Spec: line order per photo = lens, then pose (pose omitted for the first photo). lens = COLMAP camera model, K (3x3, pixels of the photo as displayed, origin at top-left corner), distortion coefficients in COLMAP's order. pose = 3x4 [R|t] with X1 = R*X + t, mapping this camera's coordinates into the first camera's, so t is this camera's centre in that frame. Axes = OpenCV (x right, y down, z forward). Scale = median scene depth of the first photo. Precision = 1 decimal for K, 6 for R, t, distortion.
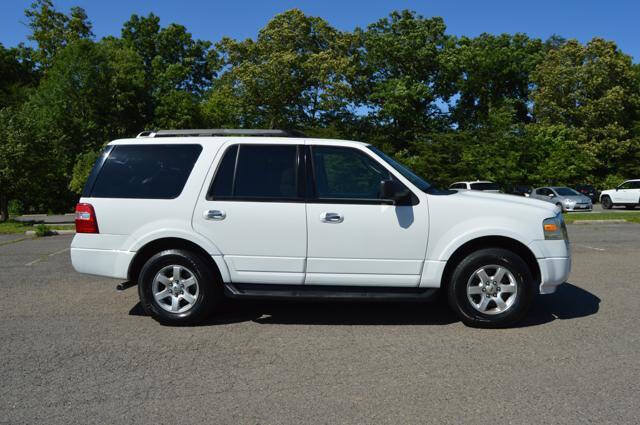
lens RADIAL K [[502.9, 0, 320.0], [0, 502.9, 212.5], [0, 0, 1]] dist [-0.073102, 0.009823]
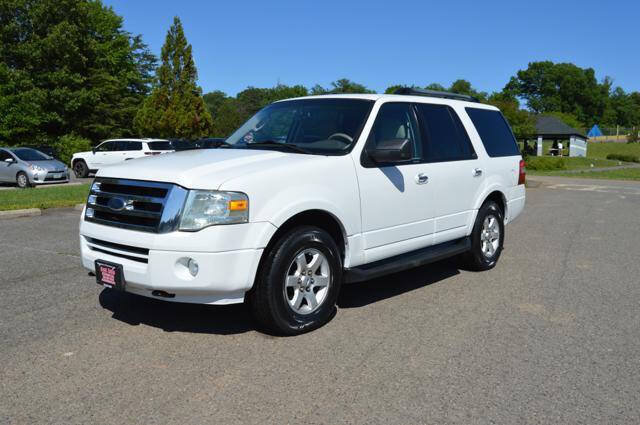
lens RADIAL K [[582.4, 0, 320.0], [0, 582.4, 212.5], [0, 0, 1]] dist [-0.062870, -0.000464]
pose [[0.563511, -0.078736, 0.822348, 0.042309], [0.028404, 0.996706, 0.075966, -0.007145], [-0.825620, -0.019450, 0.563891, 0.138865]]
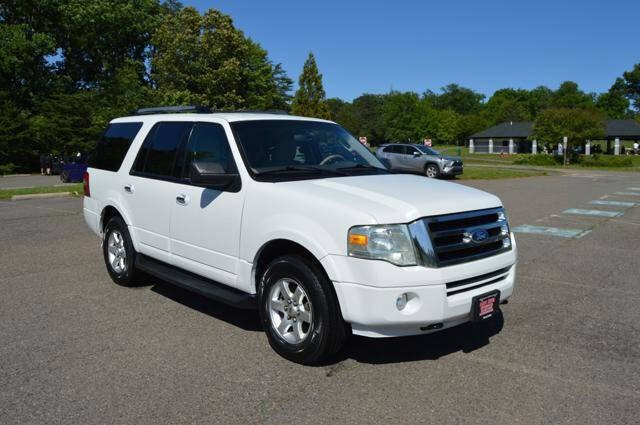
lens RADIAL K [[569.5, 0, 327.2], [0, 569.5, 209.7], [0, 0, 1]] dist [-0.065515, 0.014751]
pose [[0.705686, -0.070336, 0.705024, -0.170793], [0.033923, 0.997273, 0.065538, 0.000701], [-0.707712, -0.022333, 0.706148, -0.045928]]
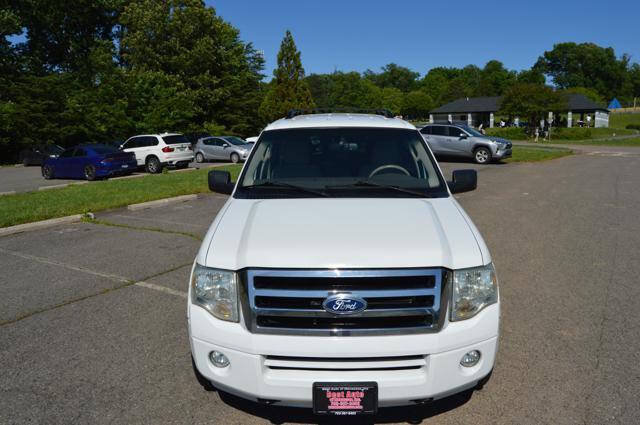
lens RADIAL K [[502.9, 0, 320.0], [0, 502.9, 212.5], [0, 0, 1]] dist [-0.073102, 0.009823]
pose [[0.632410, -0.143596, 0.761208, -0.125607], [0.059275, 0.988758, 0.137276, -0.017320], [-0.772363, -0.041694, 0.633812, 0.123464]]
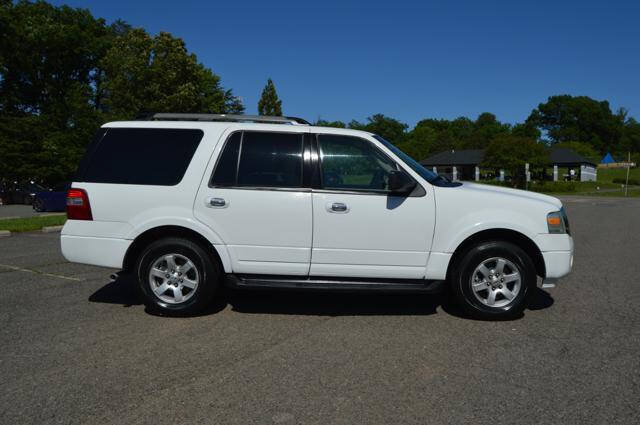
lens RADIAL K [[561.0, 0, 320.0], [0, 561.0, 212.5], [0, 0, 1]] dist [-0.067323, 0.011313]
pose [[0.606684, -0.045741, 0.793626, -0.204532], [0.040480, 0.998826, 0.026623, -0.001226], [-0.793911, 0.015974, 0.607824, 0.053454]]
